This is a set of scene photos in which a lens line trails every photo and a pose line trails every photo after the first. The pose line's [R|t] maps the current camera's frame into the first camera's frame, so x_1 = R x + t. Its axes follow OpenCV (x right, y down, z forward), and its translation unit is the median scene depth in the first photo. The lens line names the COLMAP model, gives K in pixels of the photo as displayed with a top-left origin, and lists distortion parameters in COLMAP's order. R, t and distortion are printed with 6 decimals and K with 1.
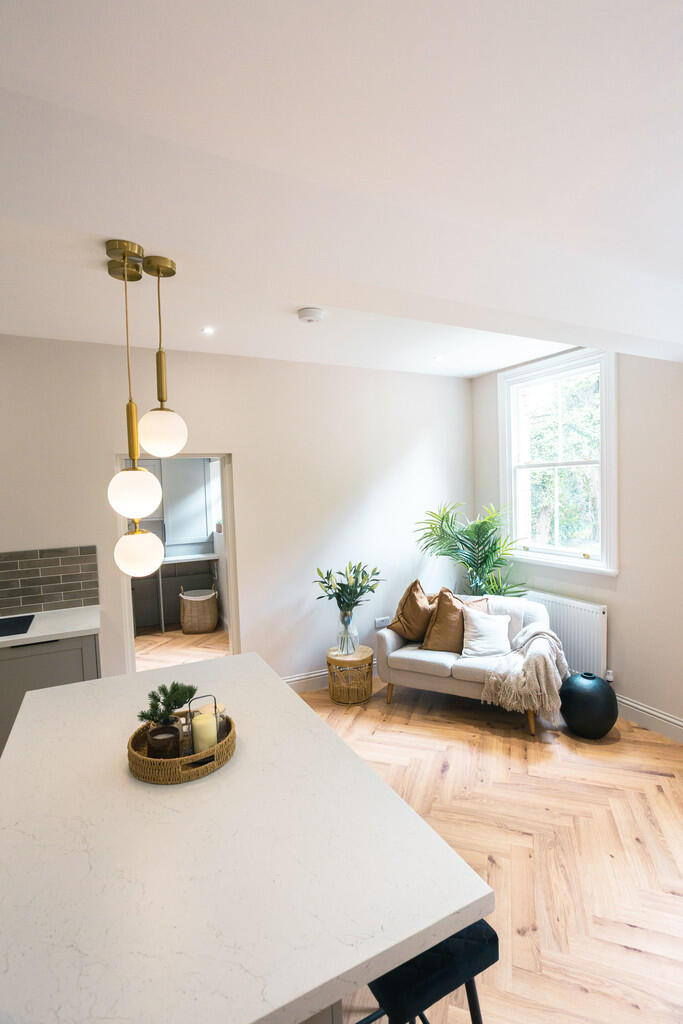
lens RADIAL K [[499.4, 0, 341.9], [0, 499.4, 504.0], [0, 0, 1]] dist [-0.053730, 0.037879]
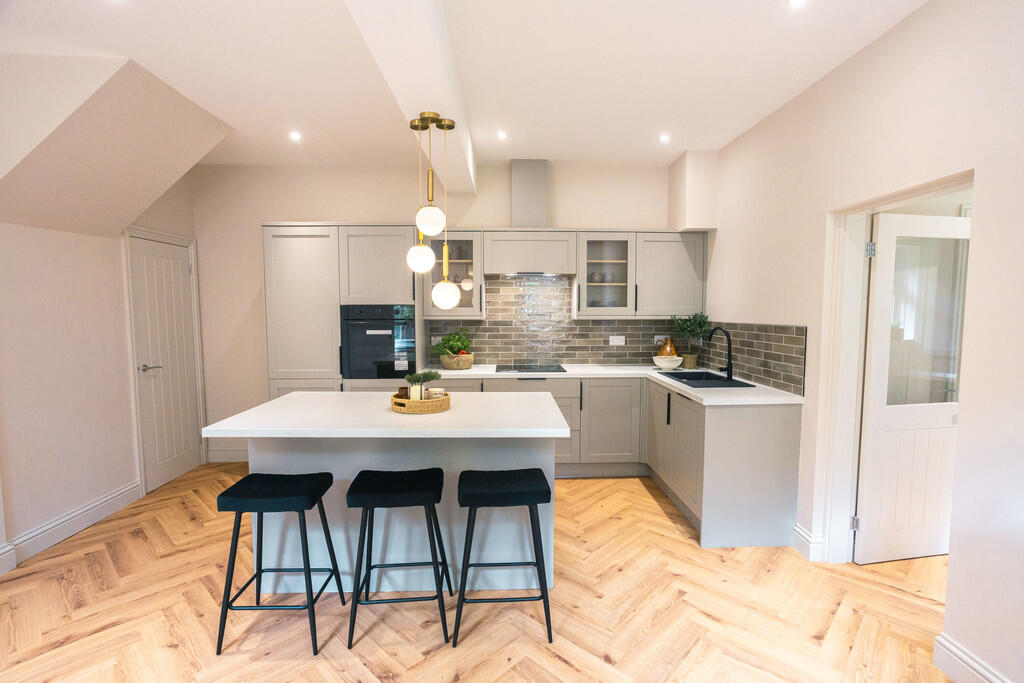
lens RADIAL K [[488.2, 0, 524.2], [0, 488.2, 346.4], [0, 0, 1]] dist [-0.048700, 0.028425]
pose [[-0.407546, 0.103135, -0.907342, 0.392445], [-0.029517, 0.991595, 0.125970, 0.023389], [0.912707, 0.078121, -0.401077, 0.770457]]
